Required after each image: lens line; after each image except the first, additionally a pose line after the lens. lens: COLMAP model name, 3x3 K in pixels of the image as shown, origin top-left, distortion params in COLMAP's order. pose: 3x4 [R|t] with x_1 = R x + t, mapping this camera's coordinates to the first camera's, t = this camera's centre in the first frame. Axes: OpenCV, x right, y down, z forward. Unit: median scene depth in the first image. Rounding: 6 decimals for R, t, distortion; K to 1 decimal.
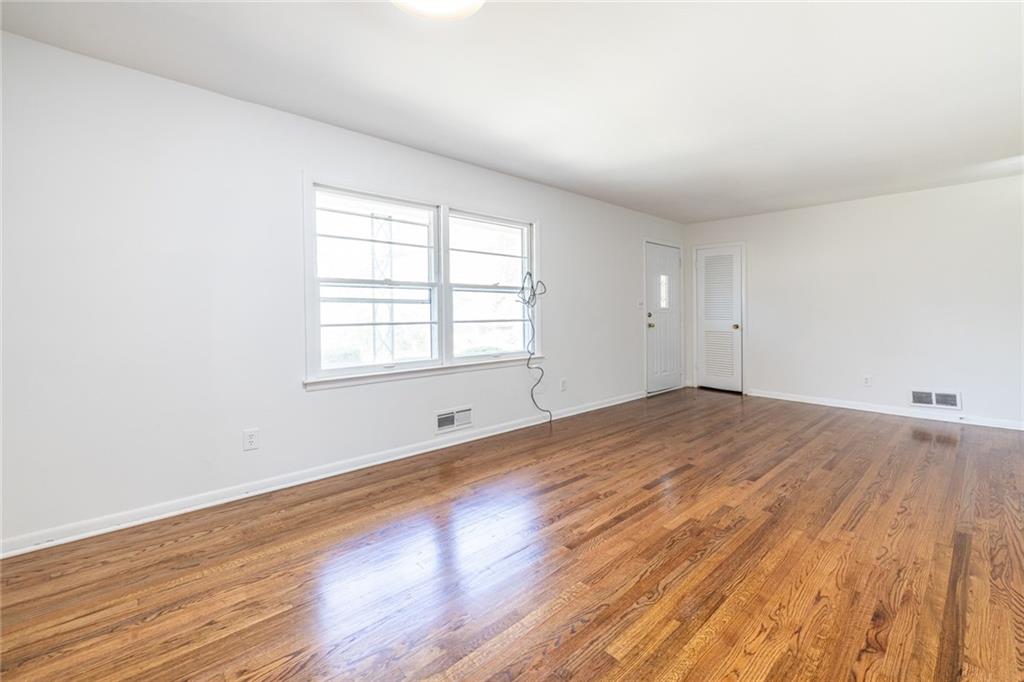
lens RADIAL K [[426.7, 0, 516.6], [0, 426.7, 333.3], [0, 0, 1]] dist [0.000553, 0.000073]
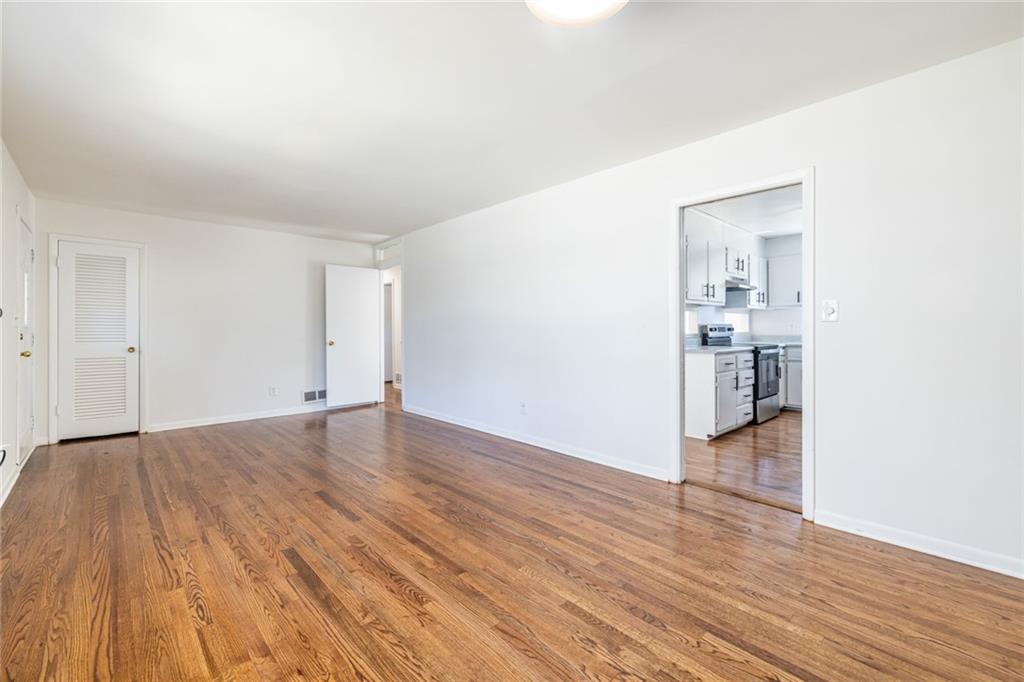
lens RADIAL K [[442.4, 0, 512.0], [0, 442.4, 341.0], [0, 0, 1]] dist [0.002125, 0.000338]
pose [[-0.006332, -0.026663, 0.999624, -0.716682], [0.054310, 0.998160, 0.026968, -0.035666], [-0.998504, 0.054461, -0.004873, 0.710060]]
